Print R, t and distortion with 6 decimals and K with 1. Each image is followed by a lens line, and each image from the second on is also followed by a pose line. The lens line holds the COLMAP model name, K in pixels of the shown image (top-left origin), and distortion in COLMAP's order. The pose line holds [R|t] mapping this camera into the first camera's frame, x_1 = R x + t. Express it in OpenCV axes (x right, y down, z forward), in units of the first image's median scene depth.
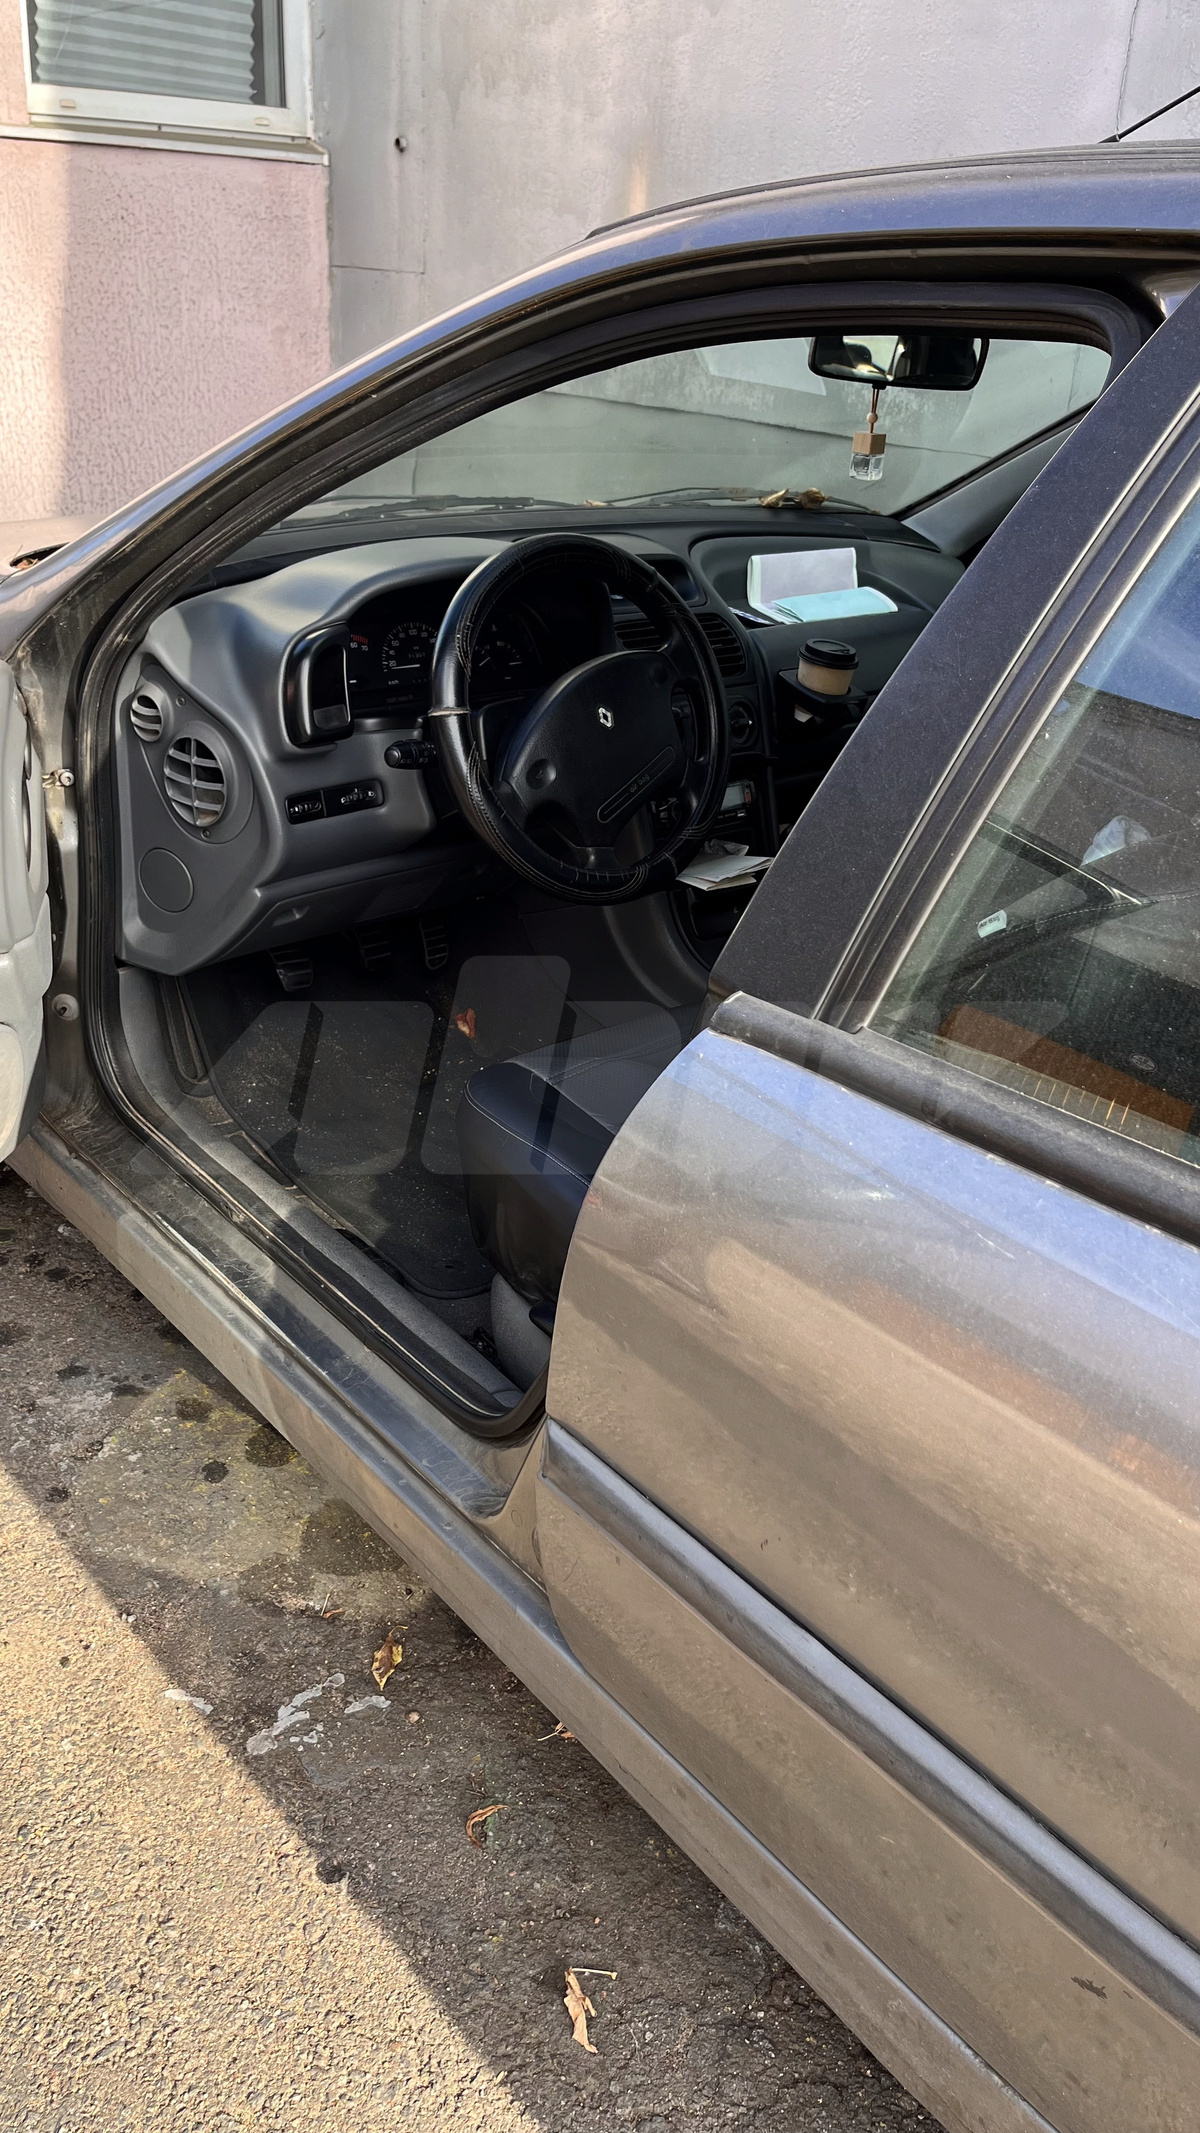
lens RADIAL K [[1641.9, 0, 600.0], [0, 1641.9, 1066.5], [0, 0, 1]] dist [0.047264, -0.050534]
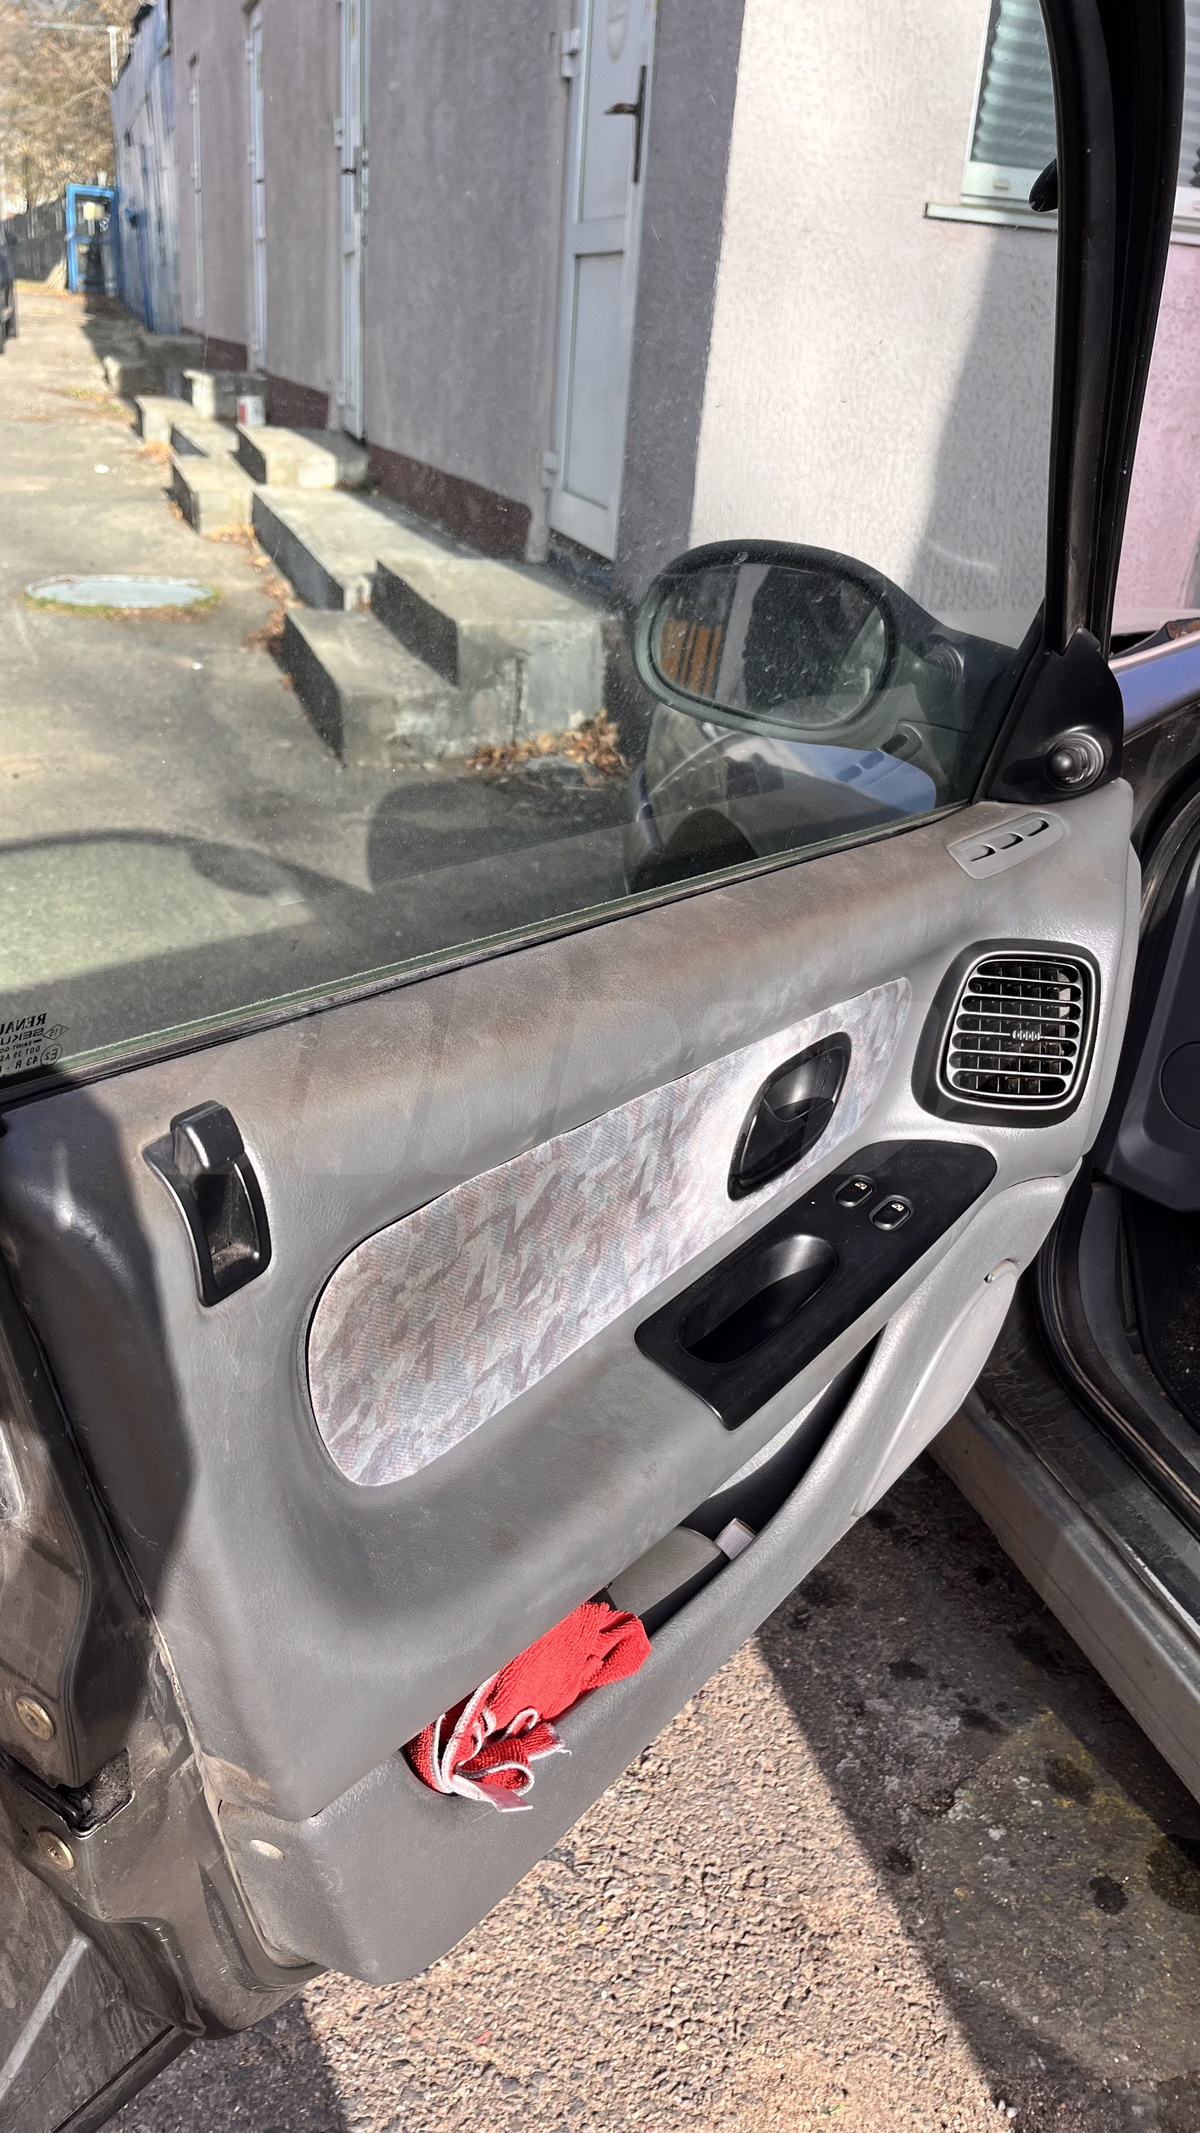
lens RADIAL K [[1642.5, 0, 593.9], [0, 1642.5, 1068.5], [0, 0, 1]] dist [0.062086, -0.087158]
pose [[0.919284, 0.168406, -0.355748, -0.257037], [-0.191875, 0.980915, -0.031472, -0.046055], [0.343659, 0.097190, 0.934052, 0.219077]]
